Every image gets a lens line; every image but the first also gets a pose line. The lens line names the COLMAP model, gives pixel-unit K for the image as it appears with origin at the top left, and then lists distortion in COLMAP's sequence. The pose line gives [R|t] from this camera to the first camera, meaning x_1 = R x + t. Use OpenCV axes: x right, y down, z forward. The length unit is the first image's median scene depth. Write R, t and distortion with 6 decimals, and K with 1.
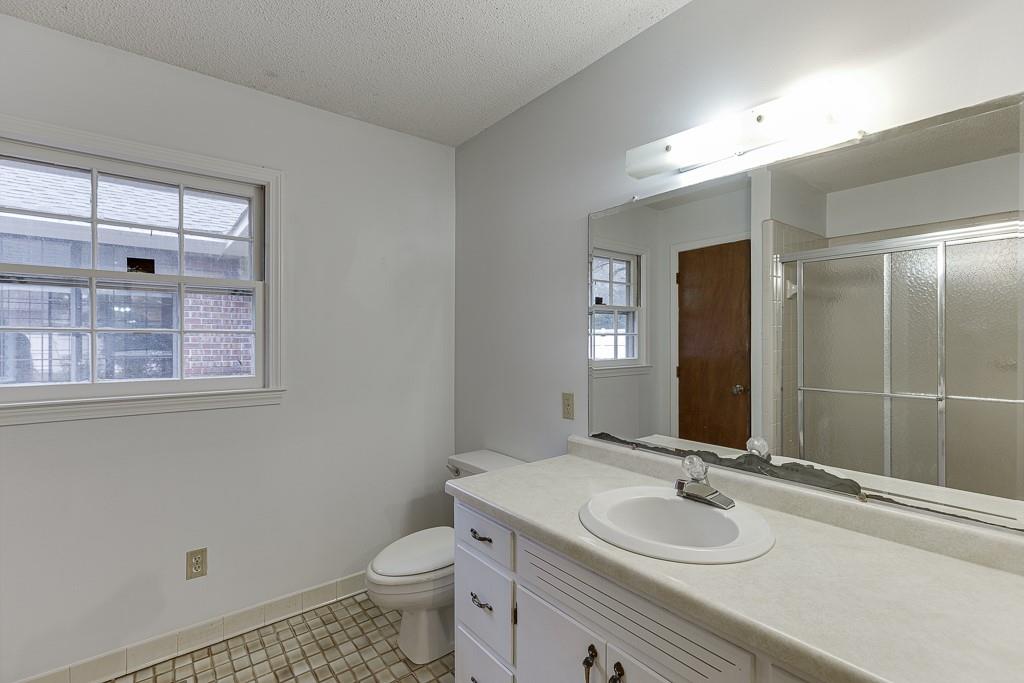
lens RADIAL K [[465.6, 0, 515.5], [0, 465.6, 344.7], [0, 0, 1]] dist [0.002908, -0.000625]
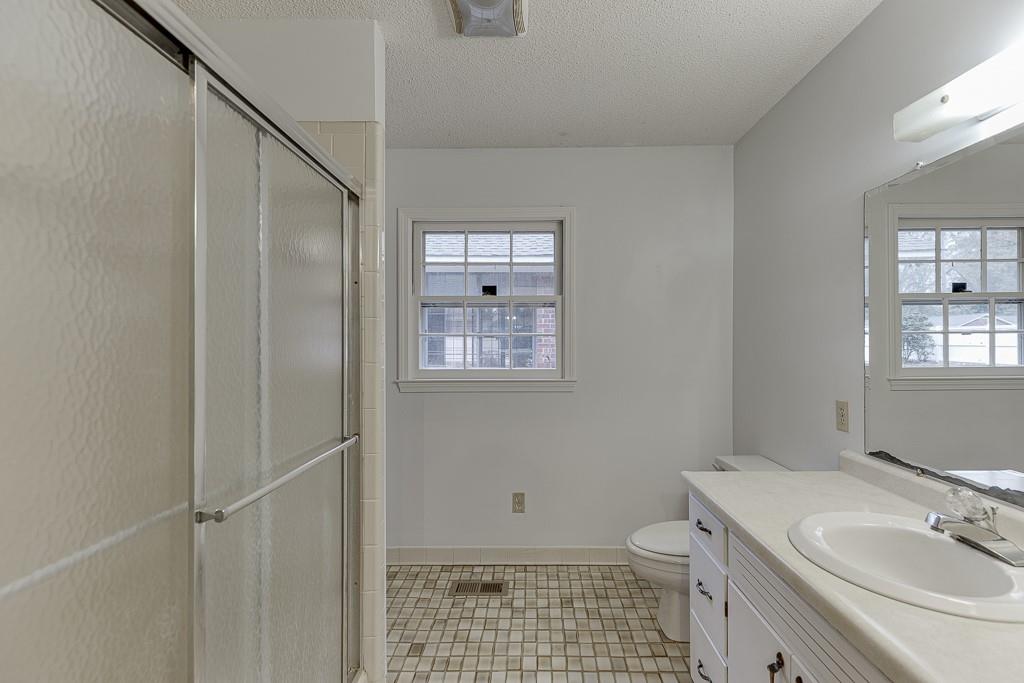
lens RADIAL K [[465.6, 0, 515.5], [0, 465.6, 344.7], [0, 0, 1]] dist [0.002908, -0.000625]
pose [[0.760323, 0.002837, -0.649539, 0.212737], [-0.002954, 0.999995, 0.000911, -0.000950], [0.649539, 0.001226, 0.760328, -0.059423]]
